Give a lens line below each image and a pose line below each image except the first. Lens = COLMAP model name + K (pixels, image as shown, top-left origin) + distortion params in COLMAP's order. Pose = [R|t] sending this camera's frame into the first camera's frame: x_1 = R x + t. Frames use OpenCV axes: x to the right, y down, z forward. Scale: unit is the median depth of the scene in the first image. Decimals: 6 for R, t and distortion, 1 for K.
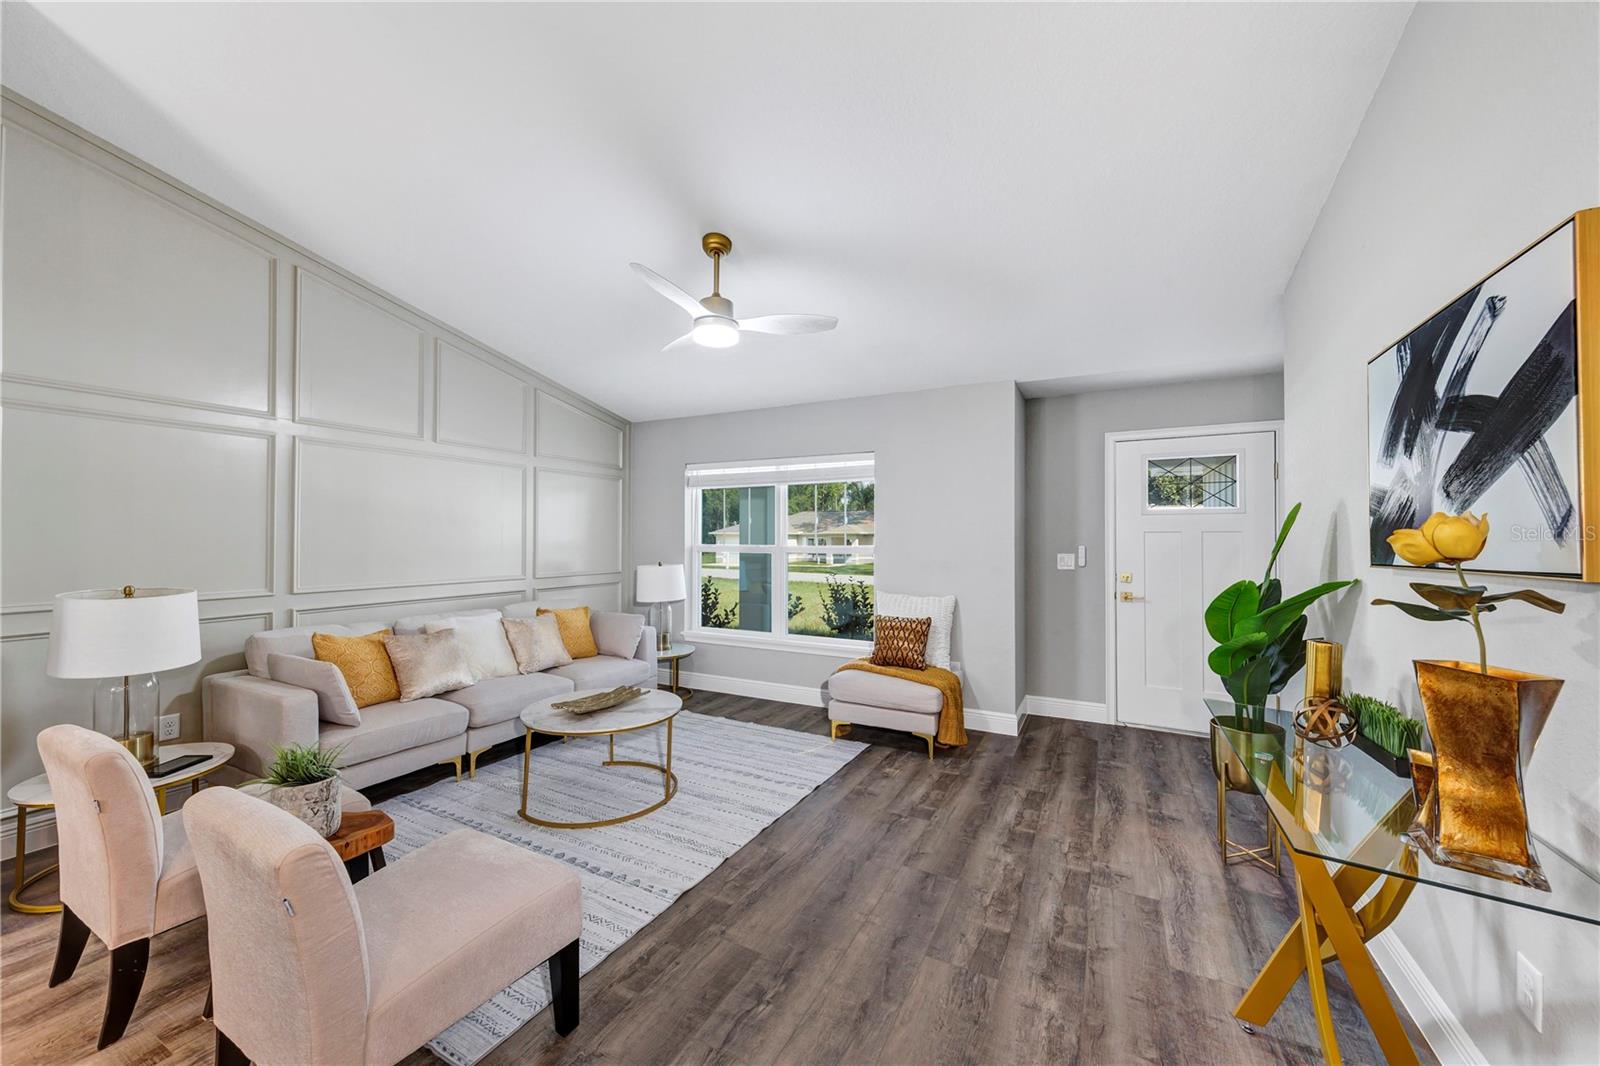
lens RADIAL K [[597.7, 0, 800.0], [0, 597.7, 533.0], [0, 0, 1]] dist [-0.000524, -0.000097]
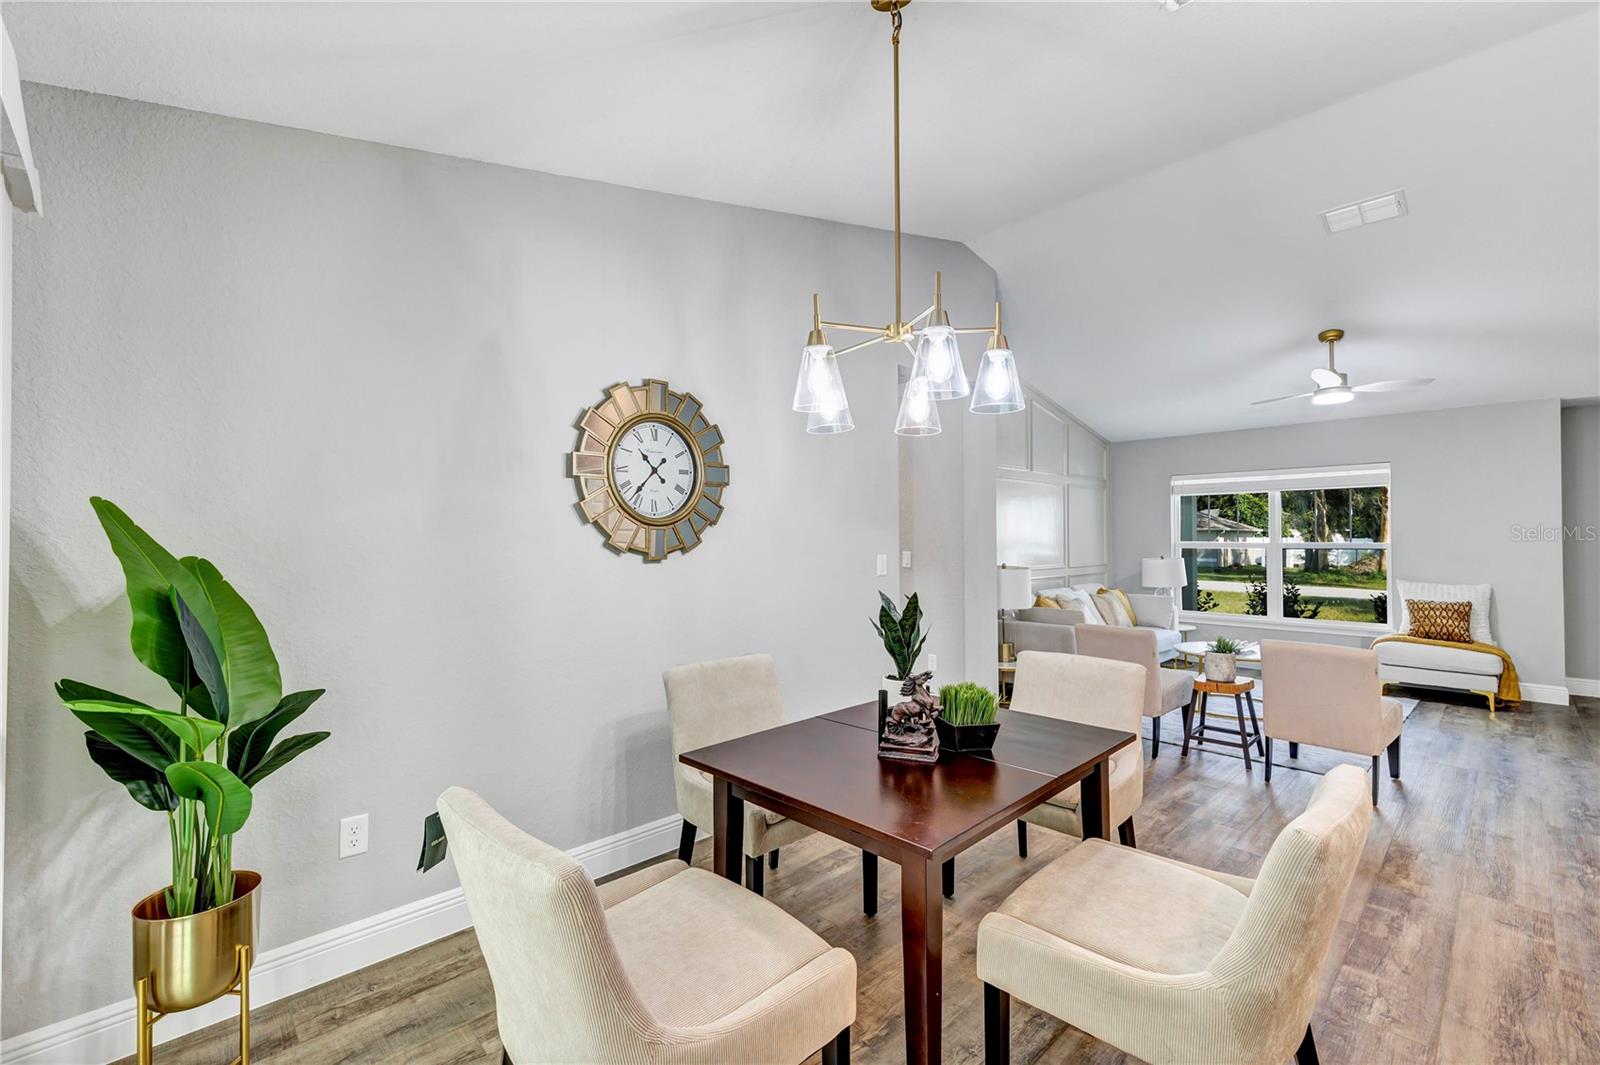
lens RADIAL K [[681.6, 0, 791.5], [0, 681.6, 530.5], [0, 0, 1]] dist [0.002224, 0.000112]
pose [[0.943963, -0.010660, -0.329880, -0.761521], [0.009714, 0.999943, -0.004517, -0.008617], [0.329910, 0.001059, 0.944012, -0.916824]]
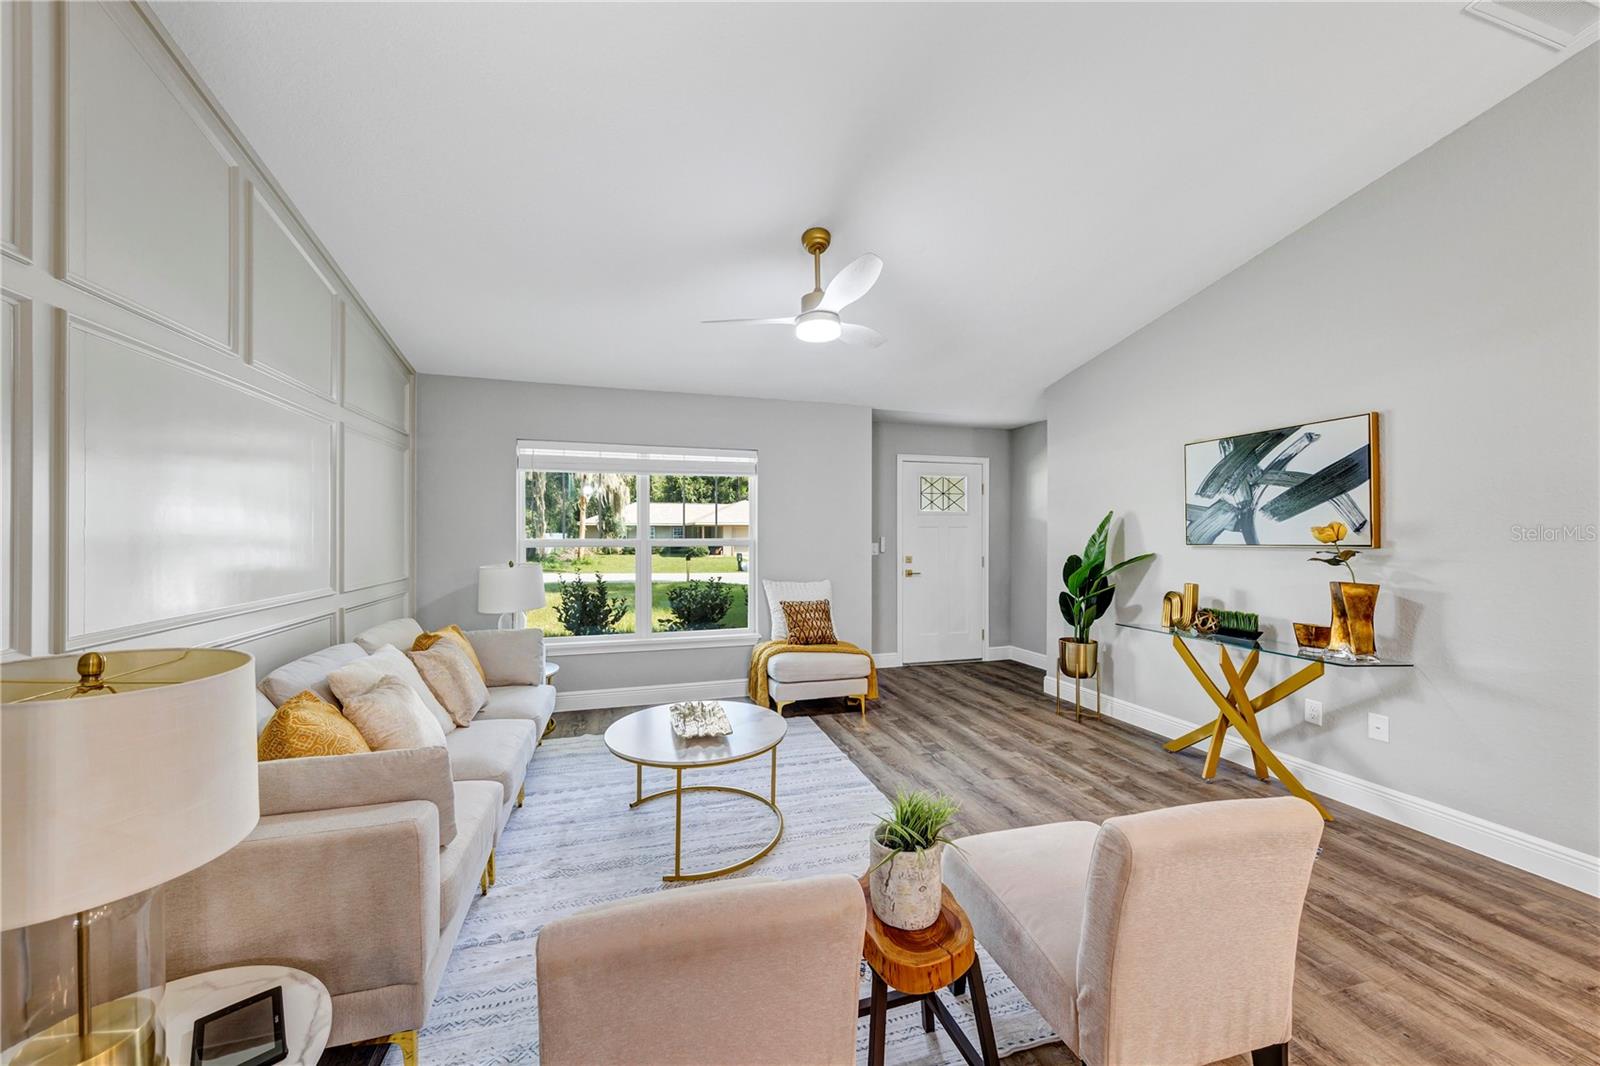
lens RADIAL K [[573.7, 0, 791.8], [0, 573.7, 535.3], [0, 0, 1]] dist [-0.000017, 0.000007]
pose [[0.716878, -0.005718, 0.697175, -0.767291], [-0.005967, 0.999879, 0.014336, 0.000623], [-0.697173, -0.014437, 0.716758, 0.305159]]
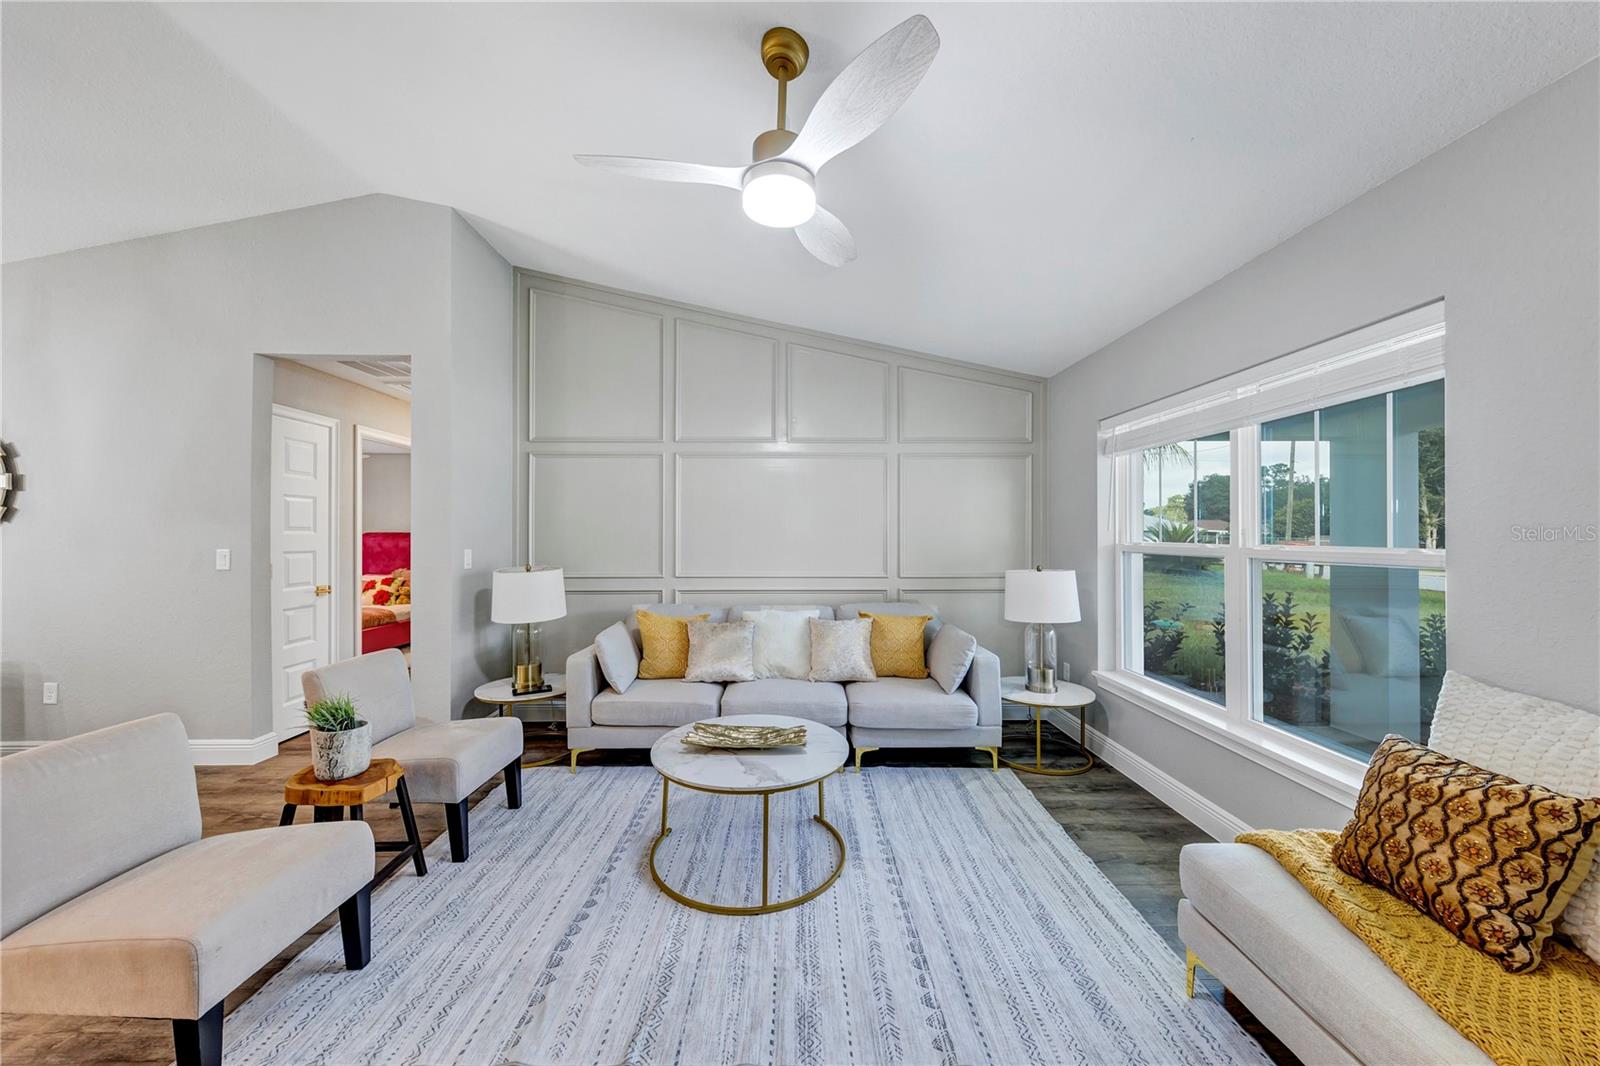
lens RADIAL K [[568.0, 0, 800.0], [0, 568.0, 533.0], [0, 0, 1]] dist [0.001148, 0.000055]
pose [[0.470108, -0.006517, -0.882585, 0.347820], [0.010478, 0.999943, -0.001803, 0.012902], [0.882547, -0.008400, 0.470150, 0.674060]]
